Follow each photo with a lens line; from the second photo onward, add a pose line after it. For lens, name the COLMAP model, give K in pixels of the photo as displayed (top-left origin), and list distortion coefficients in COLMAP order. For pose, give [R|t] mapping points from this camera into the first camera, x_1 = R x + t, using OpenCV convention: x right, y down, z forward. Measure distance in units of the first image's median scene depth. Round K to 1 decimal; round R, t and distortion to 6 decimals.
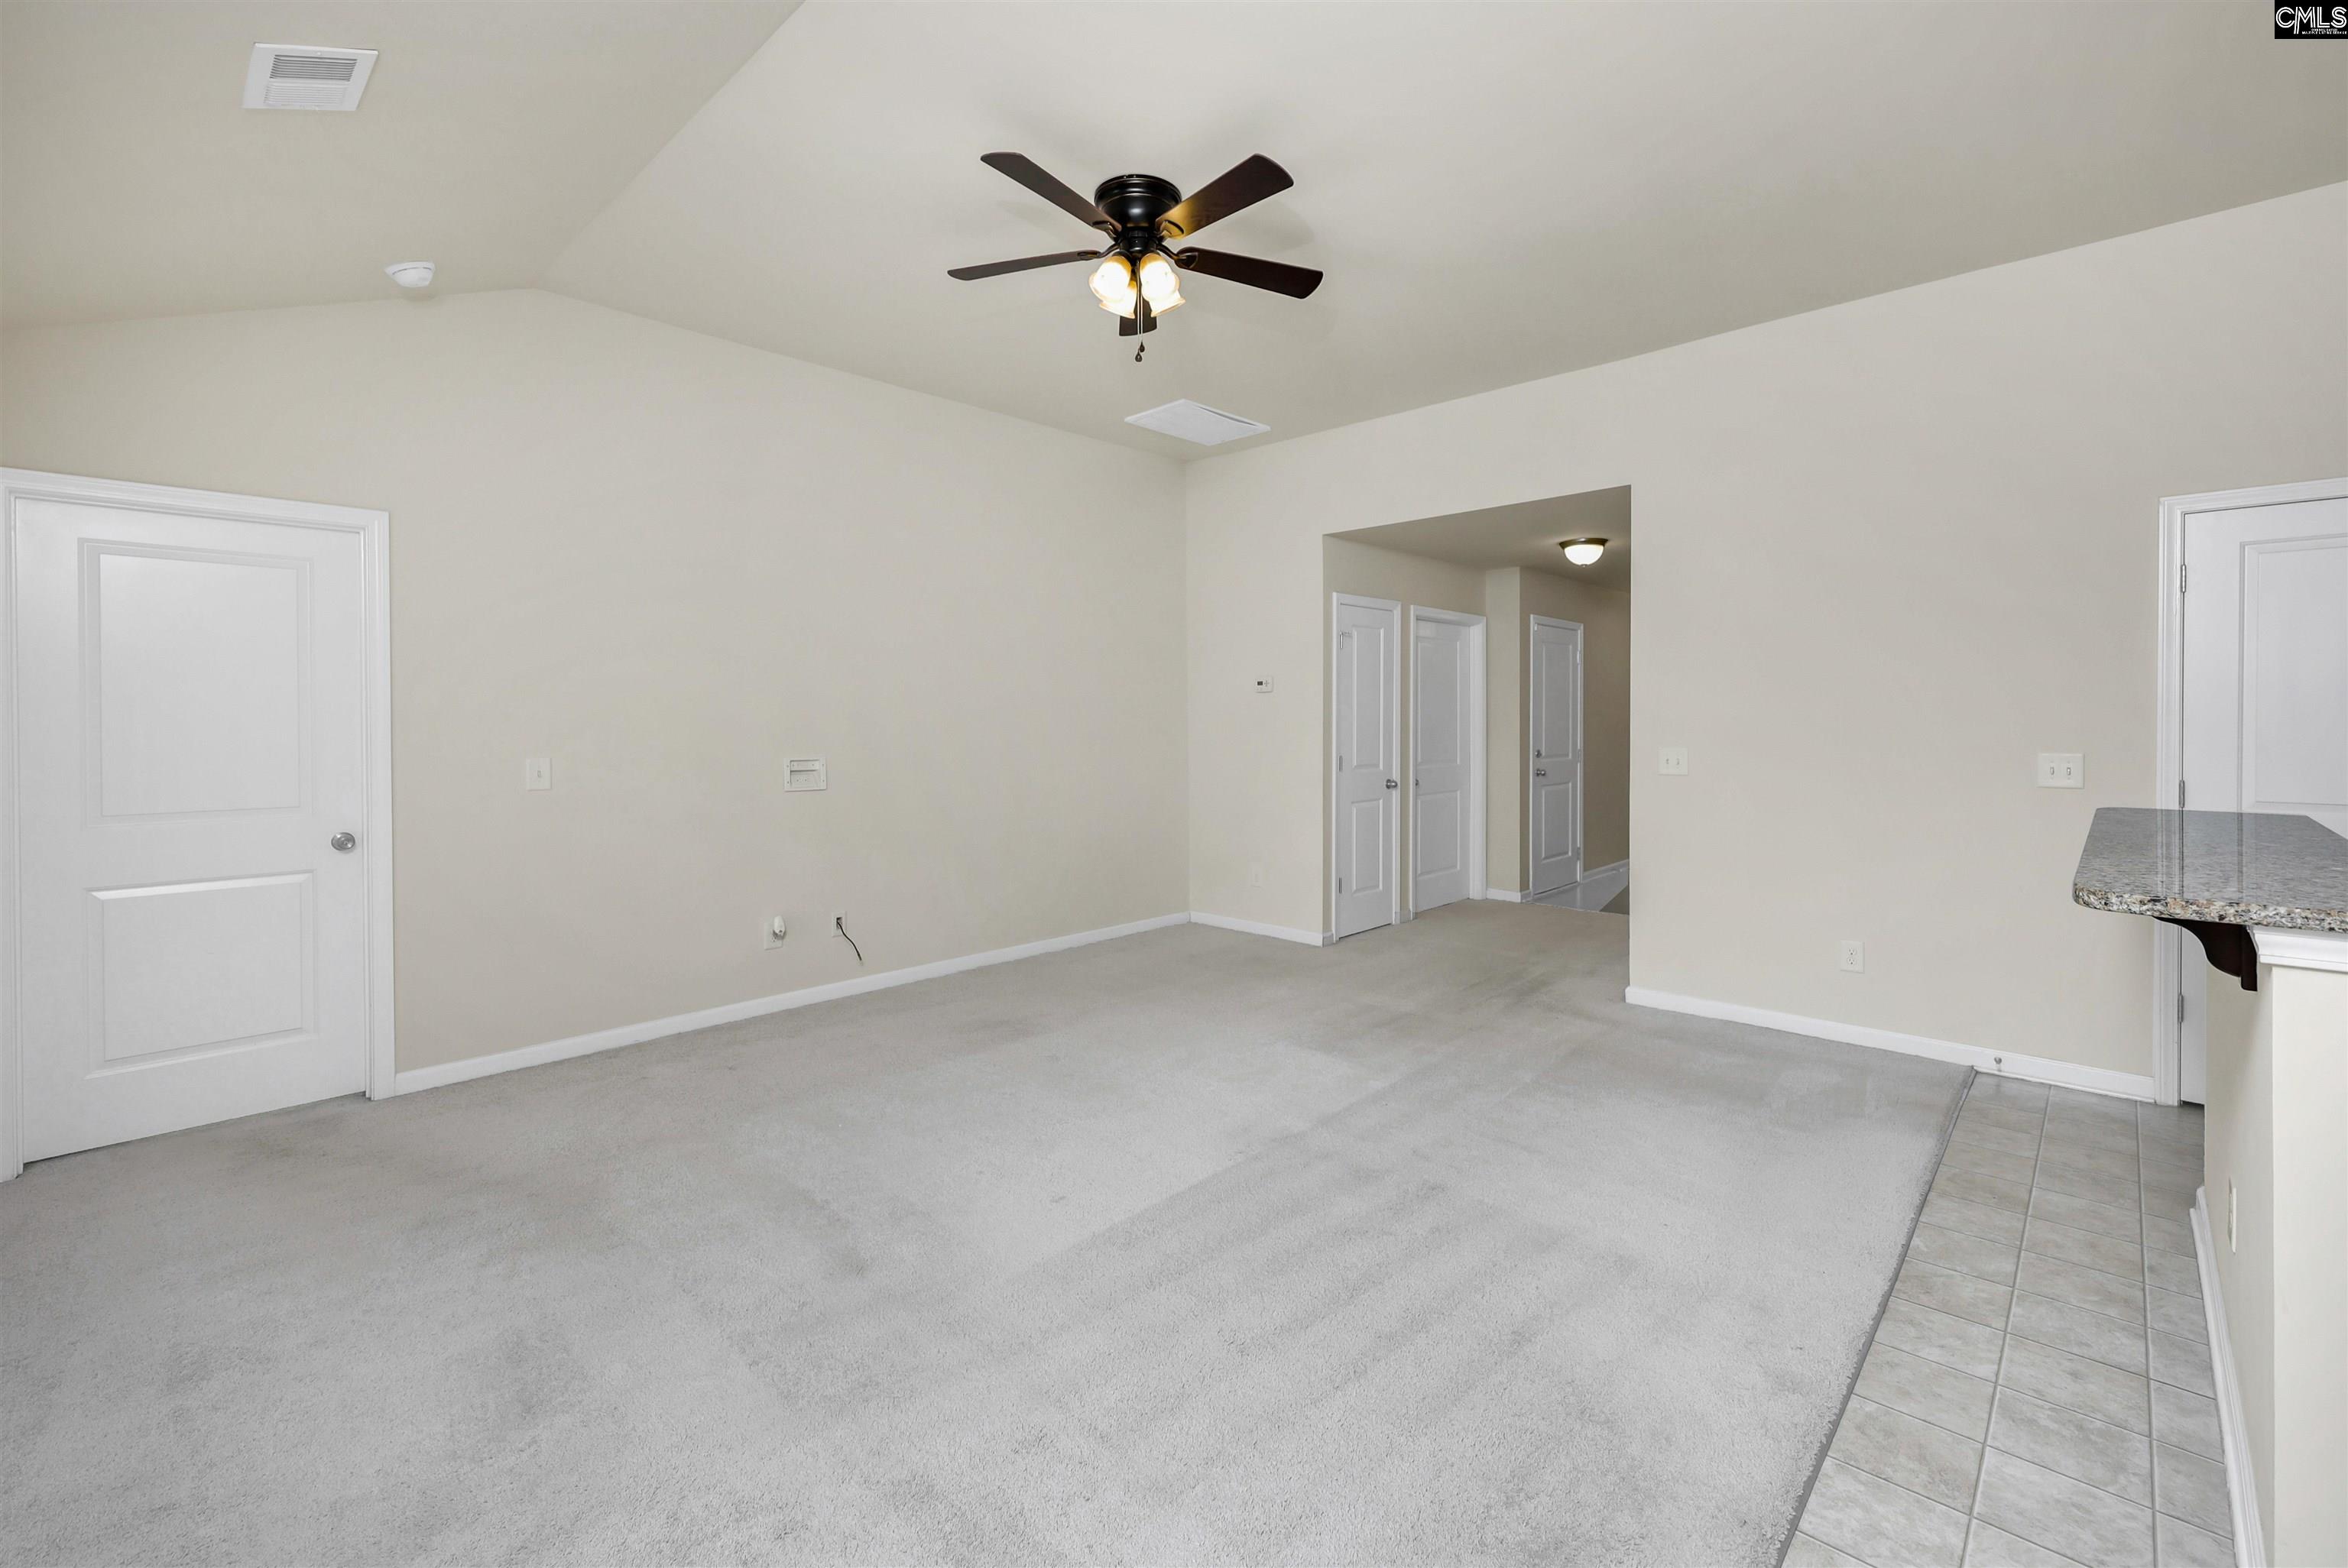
lens RADIAL K [[989.7, 0, 1212.6], [0, 989.7, 717.6], [0, 0, 1]] dist [0.000789, 0.000215]
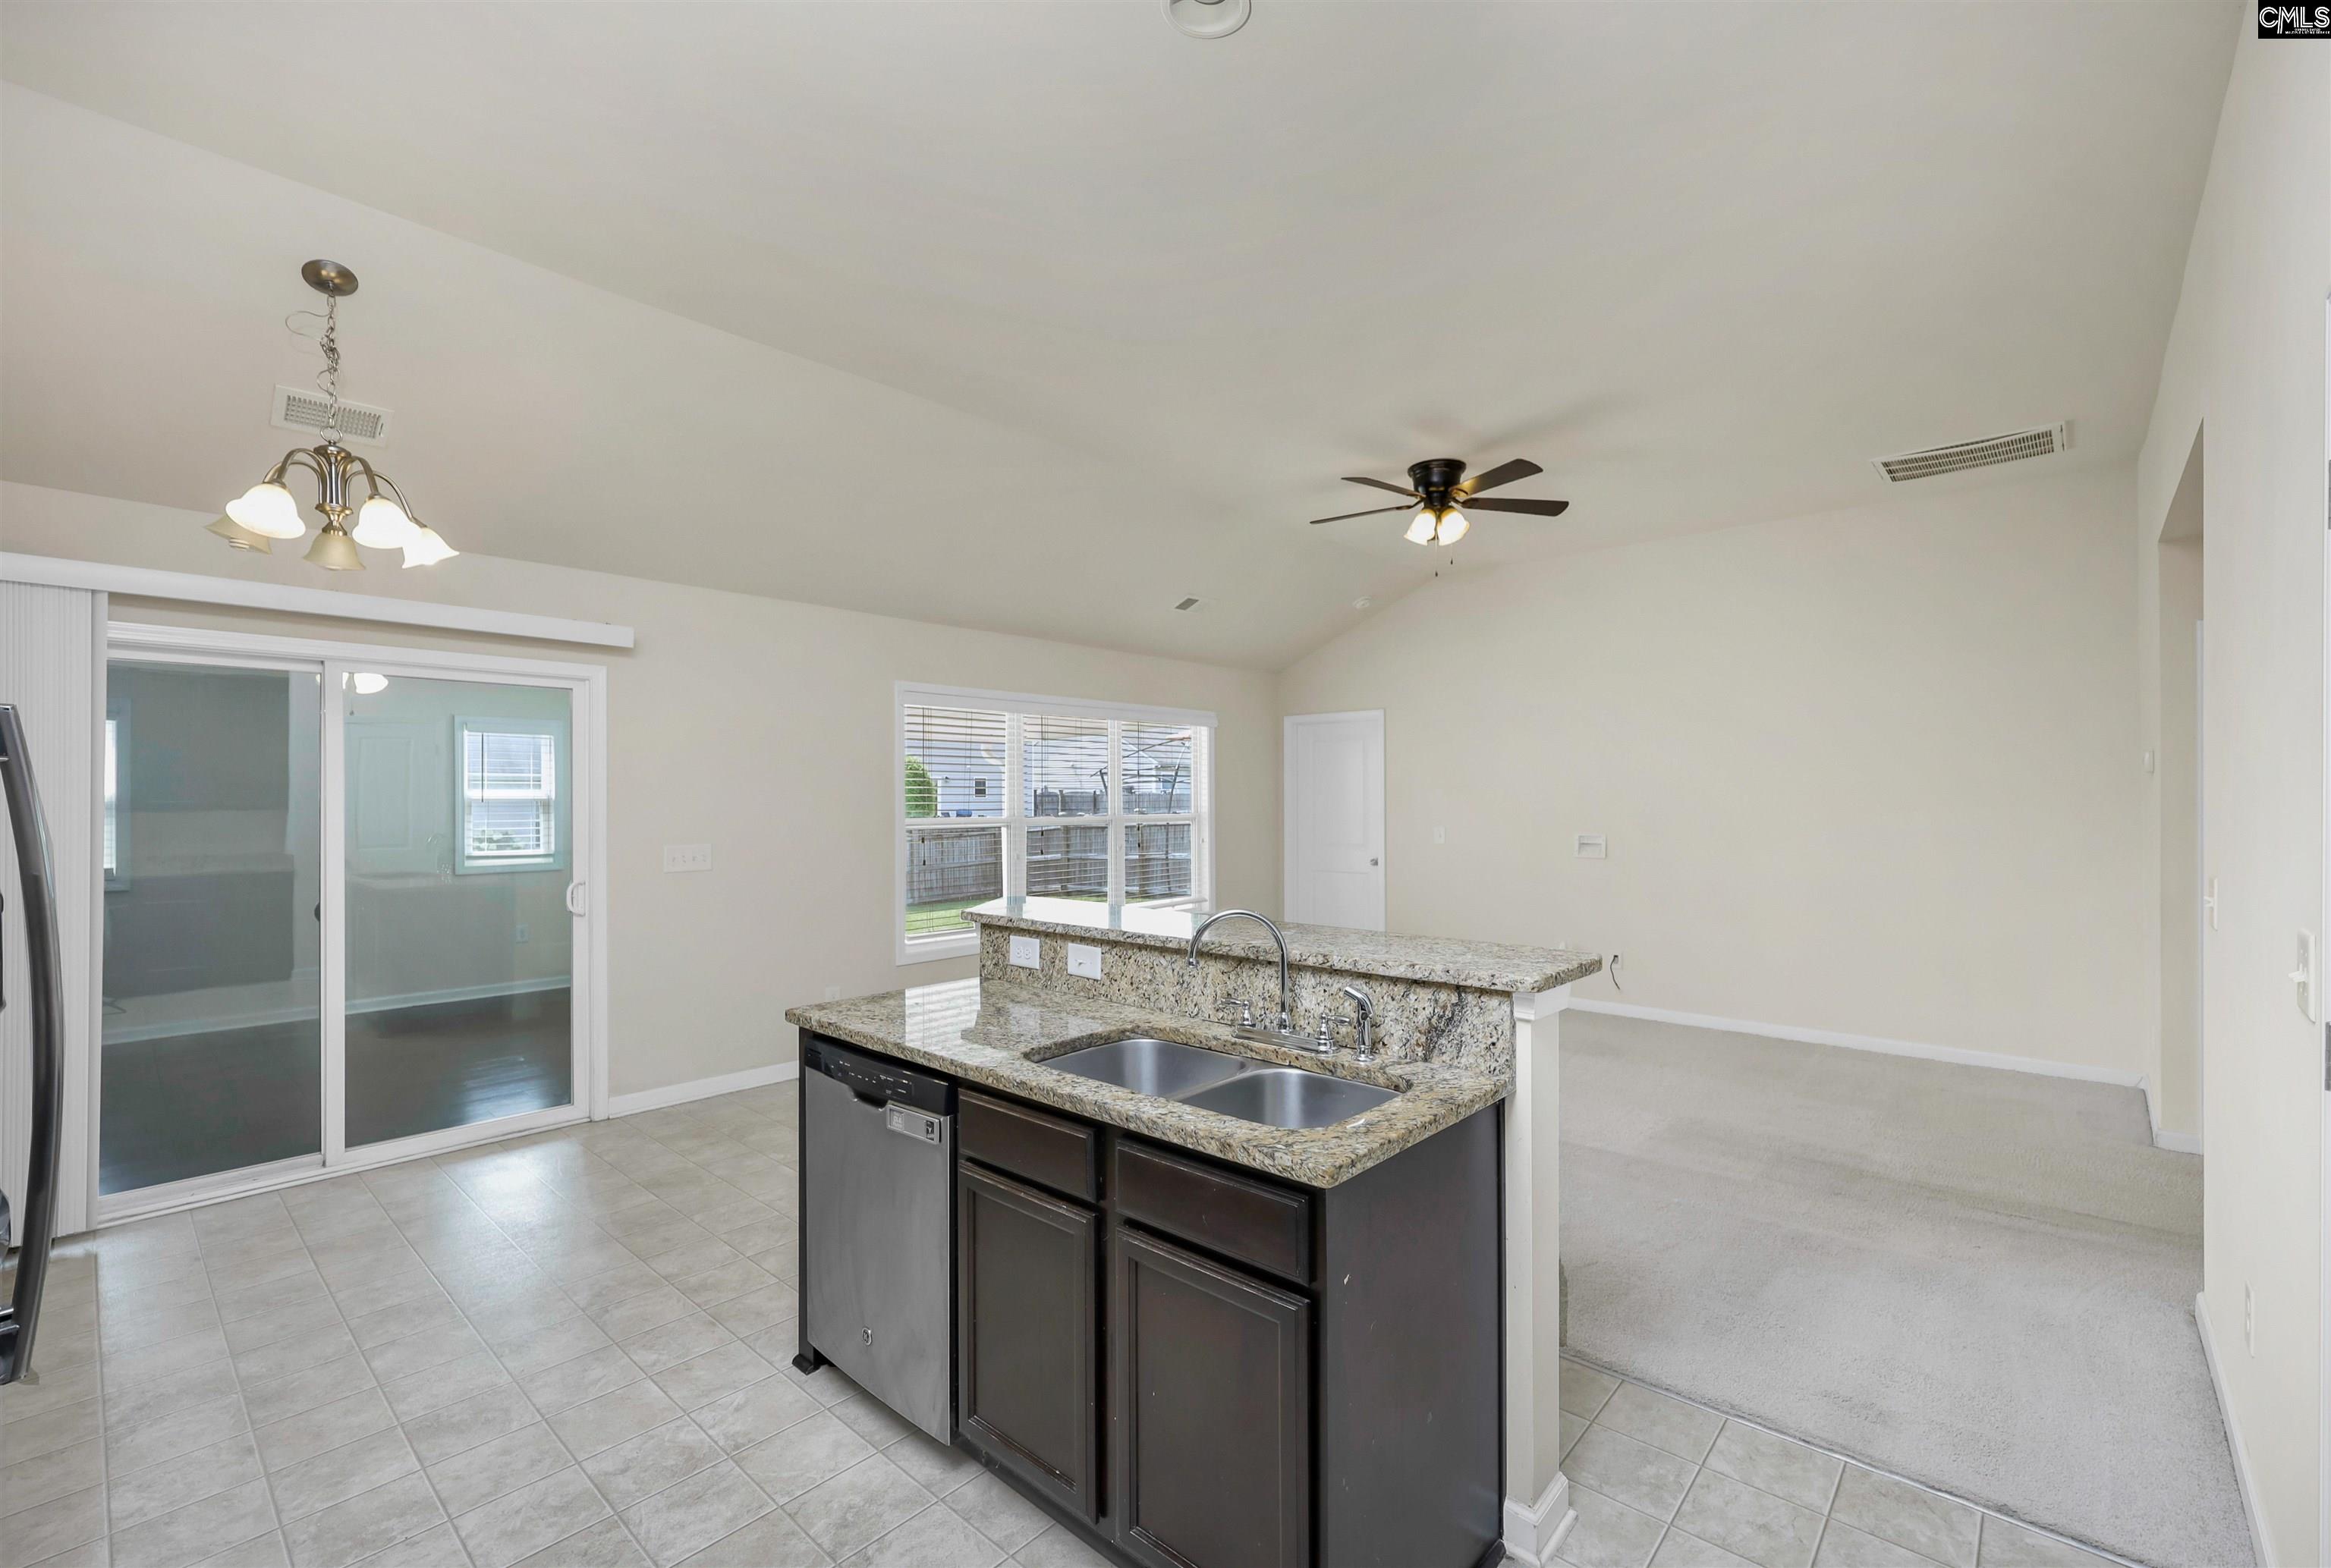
lens RADIAL K [[985.6, 0, 1161.4], [0, 985.6, 784.9], [0, 0, 1]] dist [0.001623, 0.000086]
pose [[0.003898, -0.010244, -0.999940, 1.240076], [0.006050, 0.999929, -0.010220, -0.025266], [0.999974, -0.006010, 0.003960, 0.499145]]
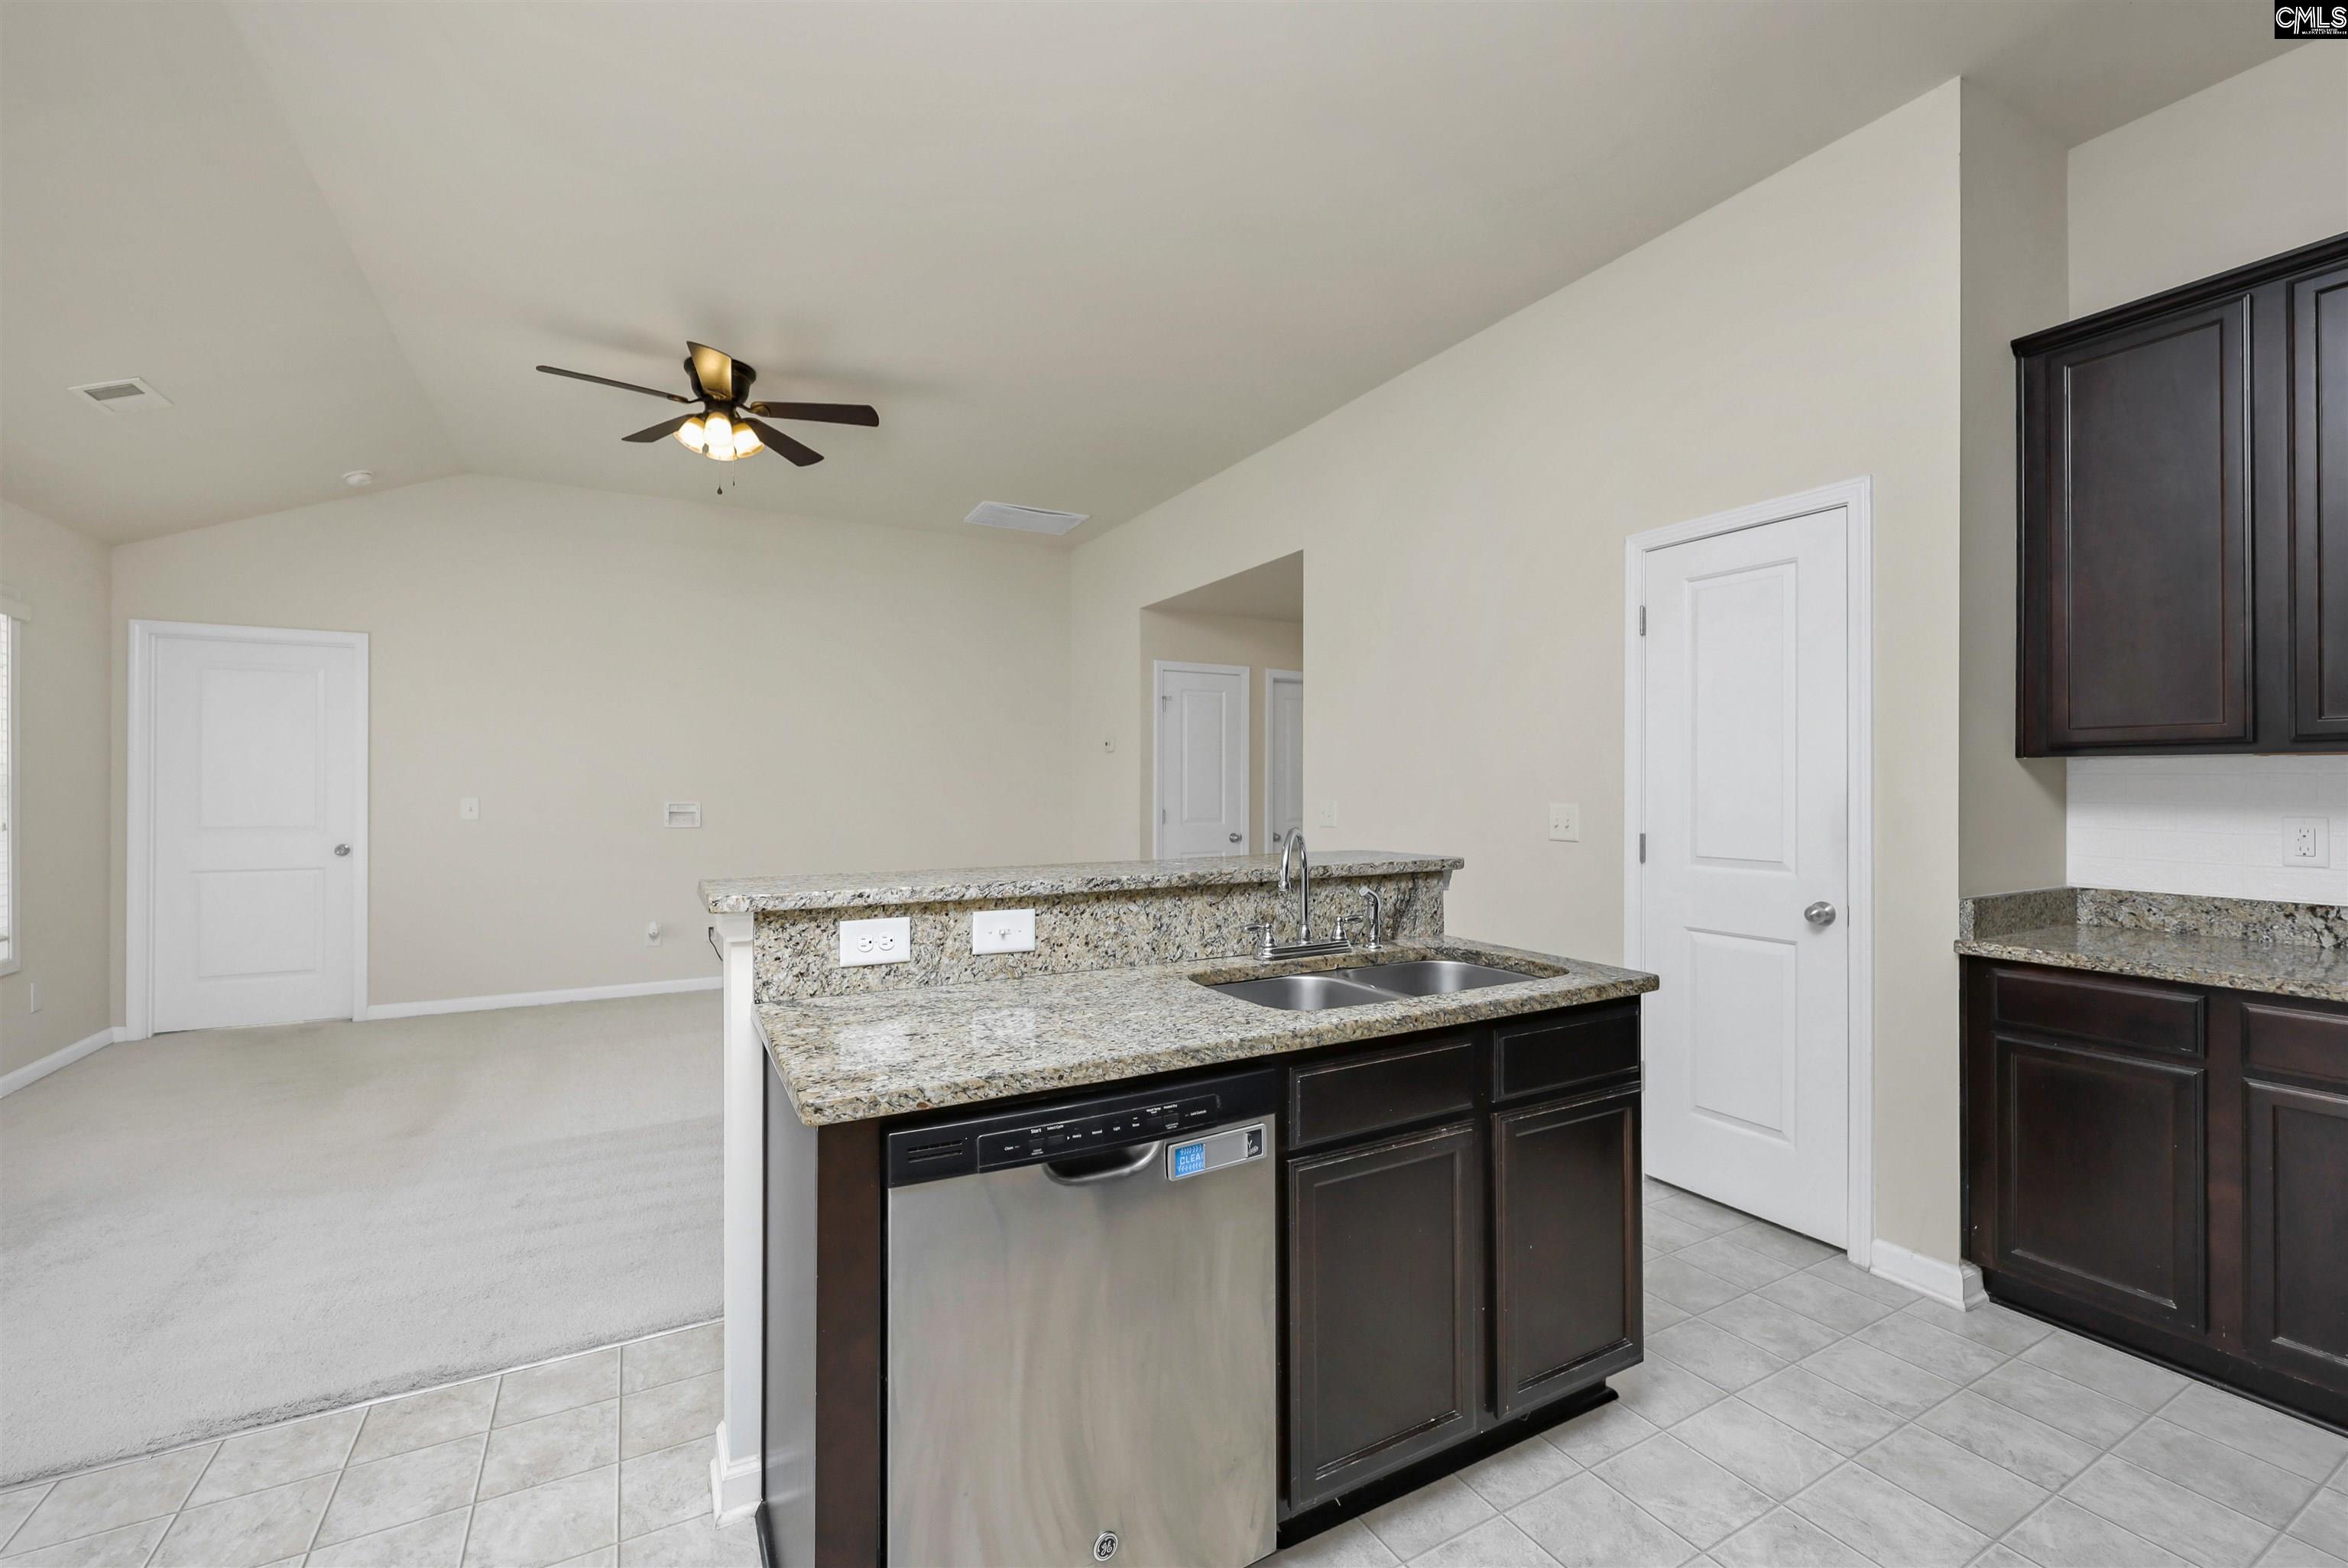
lens RADIAL K [[975.1, 0, 1177.9], [0, 975.1, 778.3], [0, 0, 1]] dist [-0.001065, -0.000311]
pose [[0.949631, 0.002173, -0.313363, 0.779382], [-0.003886, 0.999981, -0.004844, 0.014495], [0.313347, 0.005818, 0.949621, -0.021077]]
